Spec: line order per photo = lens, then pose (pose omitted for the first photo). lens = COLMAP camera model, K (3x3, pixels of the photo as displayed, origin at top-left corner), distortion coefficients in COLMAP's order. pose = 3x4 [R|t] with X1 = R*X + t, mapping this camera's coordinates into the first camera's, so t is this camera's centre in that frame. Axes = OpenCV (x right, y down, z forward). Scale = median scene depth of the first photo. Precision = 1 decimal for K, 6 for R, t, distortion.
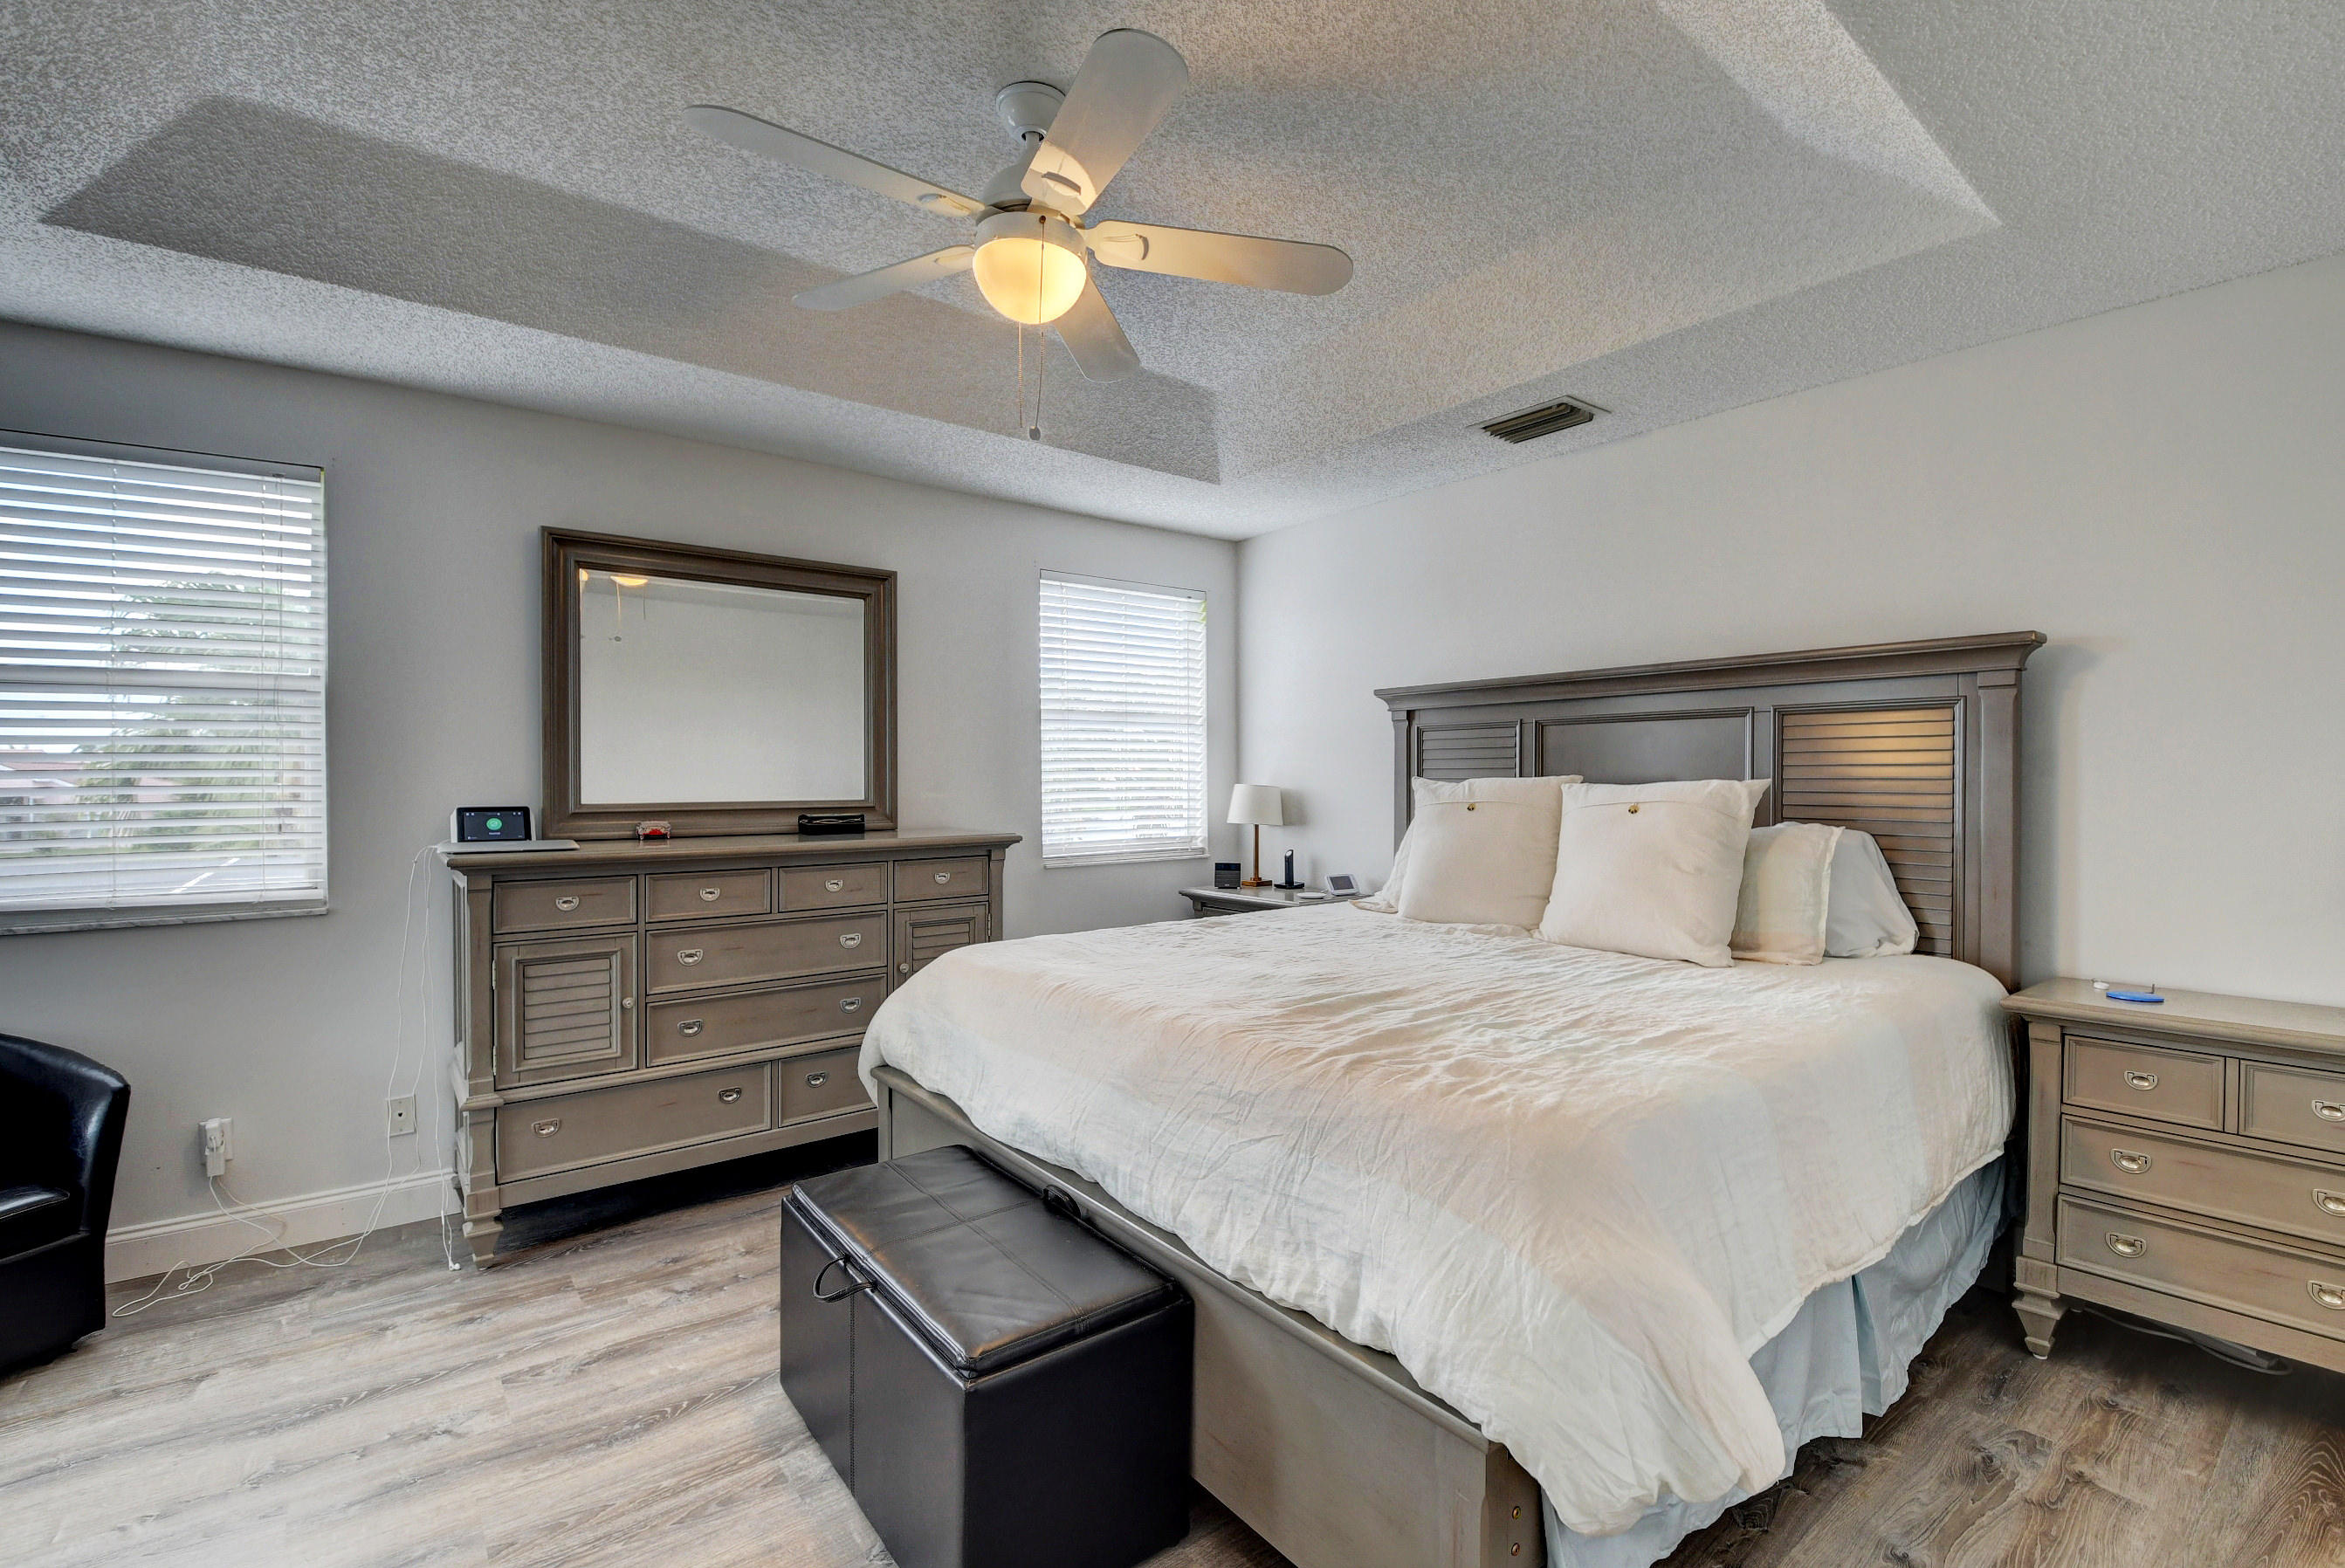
lens RADIAL K [[1047.4, 0, 1172.5], [0, 1047.4, 784.0], [0, 0, 1]] dist [-0.000319, 0.000000]
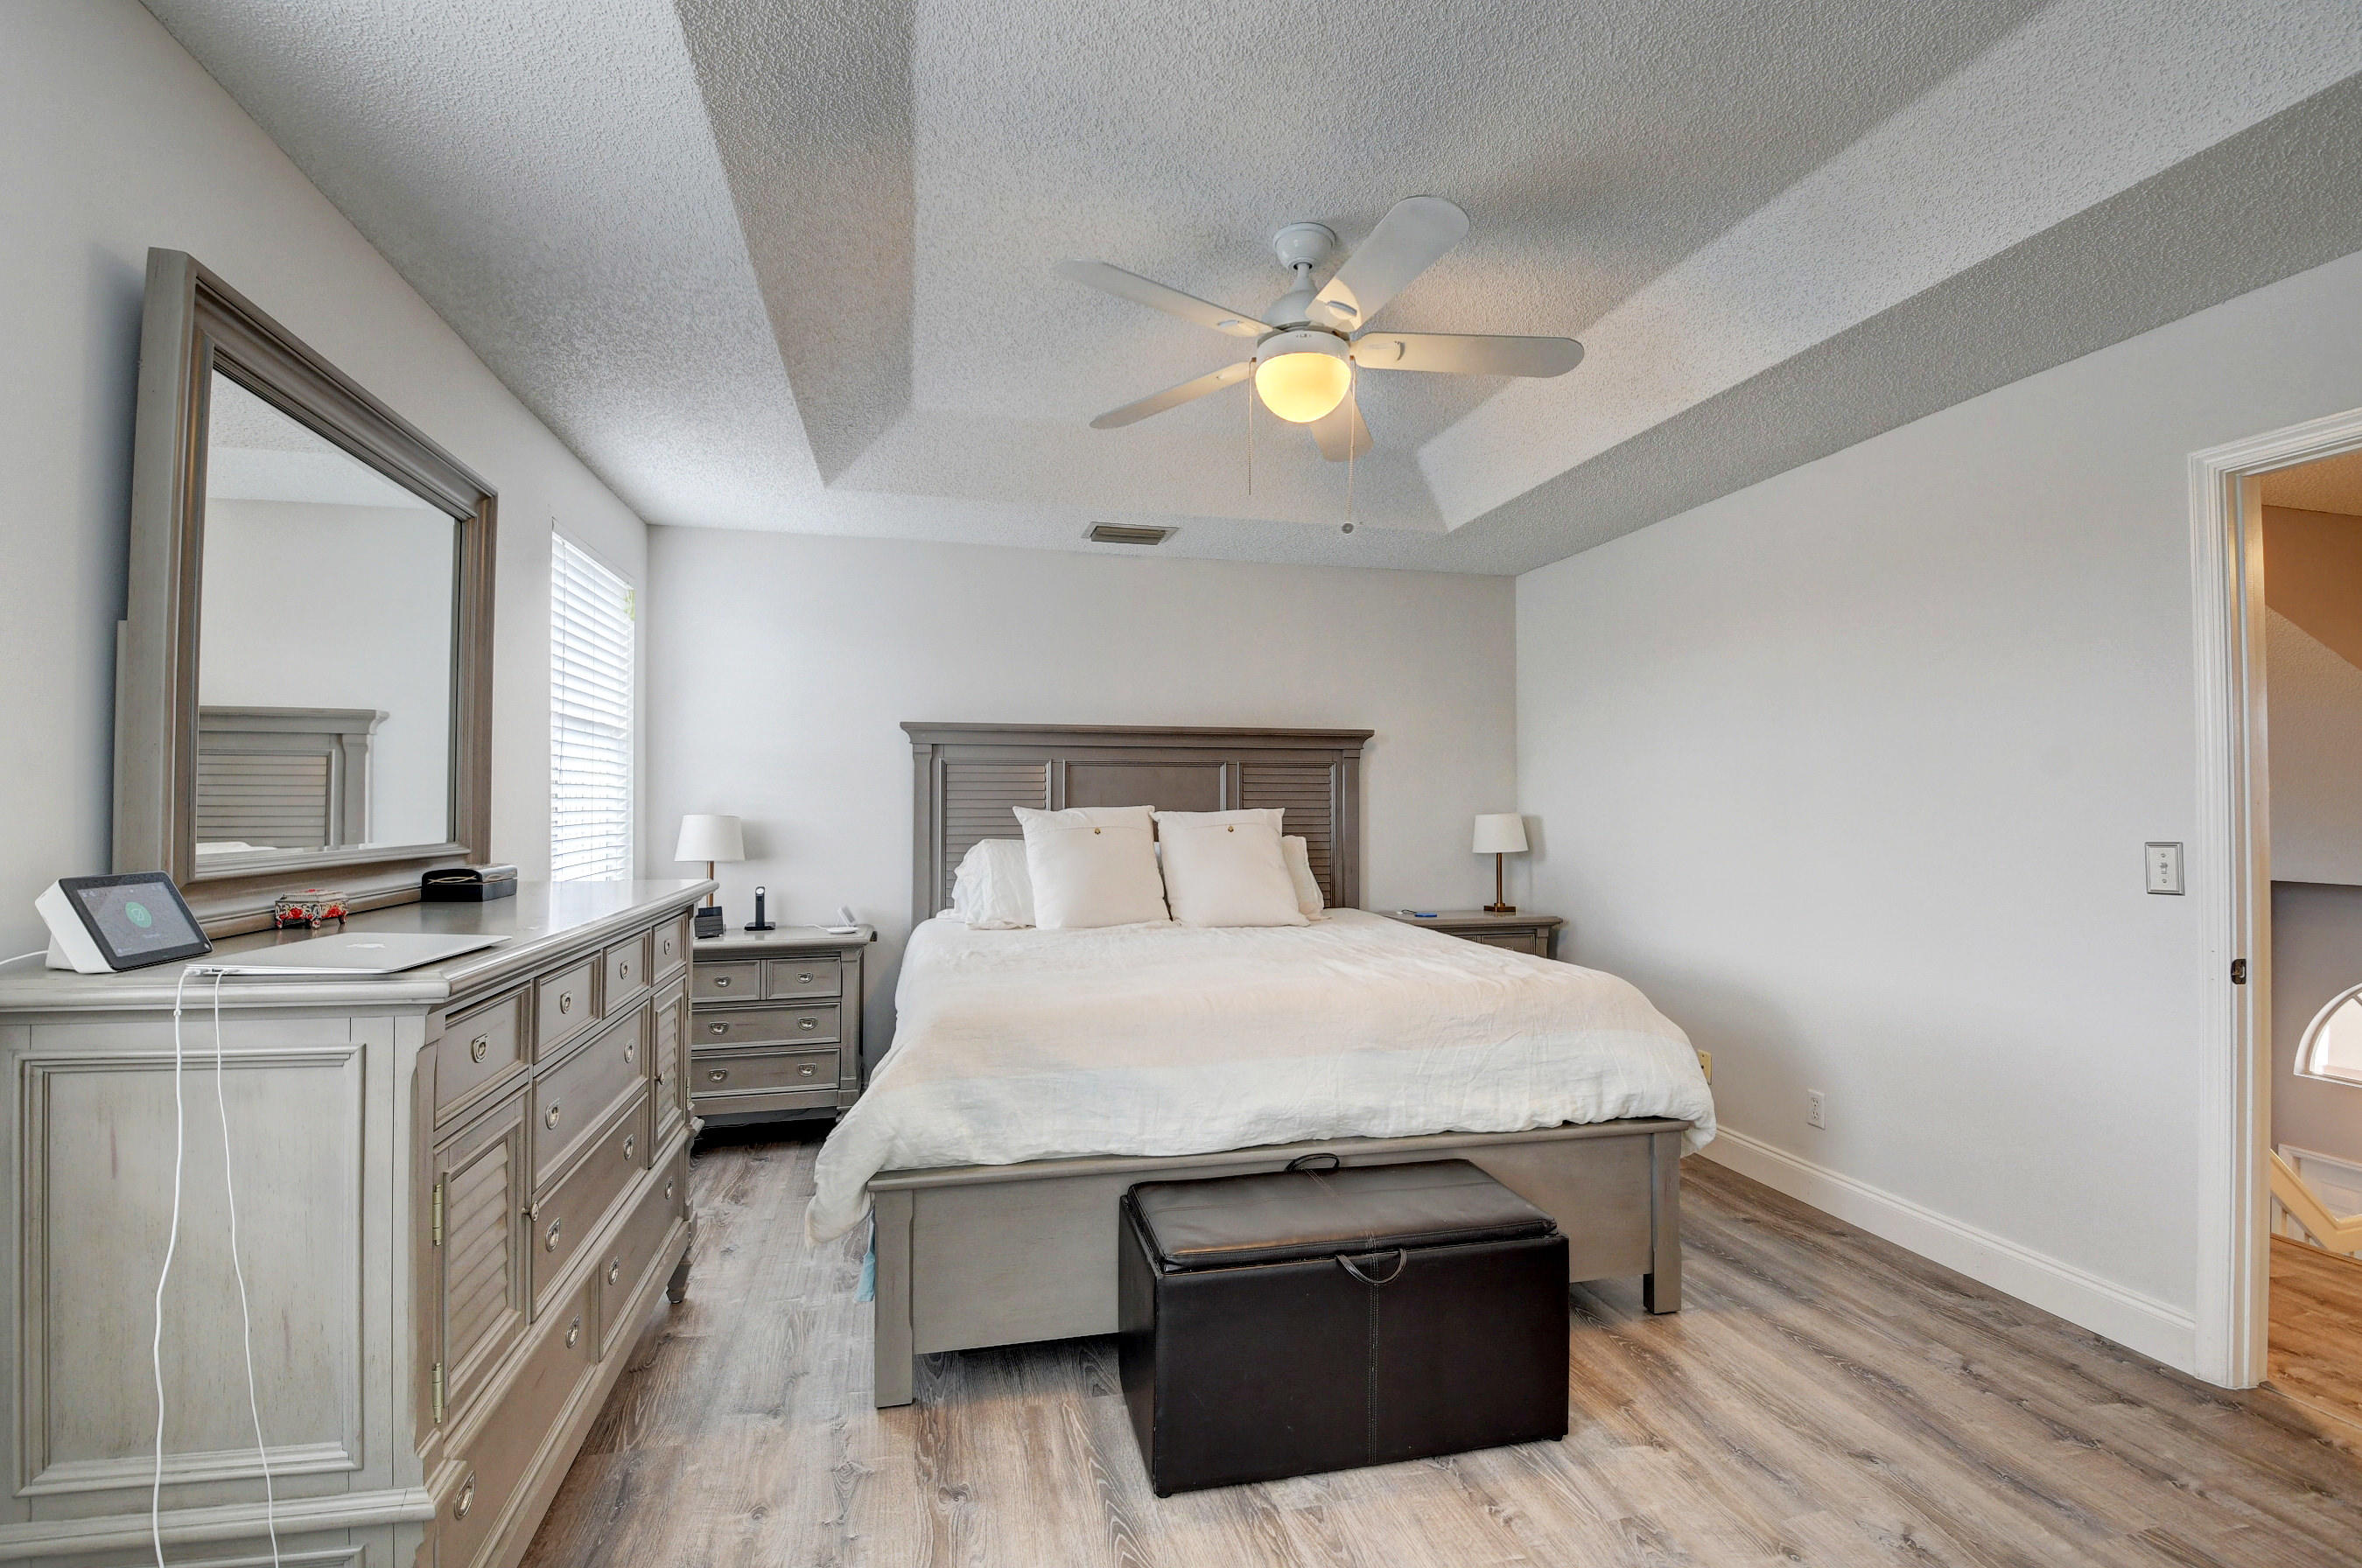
lens RADIAL K [[1041.4, 0, 1181.0], [0, 1041.4, 784.0], [0, 0, 1]] dist [0.017922, -0.027707]
pose [[0.424723, 0.028245, 0.904883, -0.698274], [0.007203, 0.999376, -0.034576, 0.009110], [-0.905295, 0.021203, 0.424255, 0.359285]]
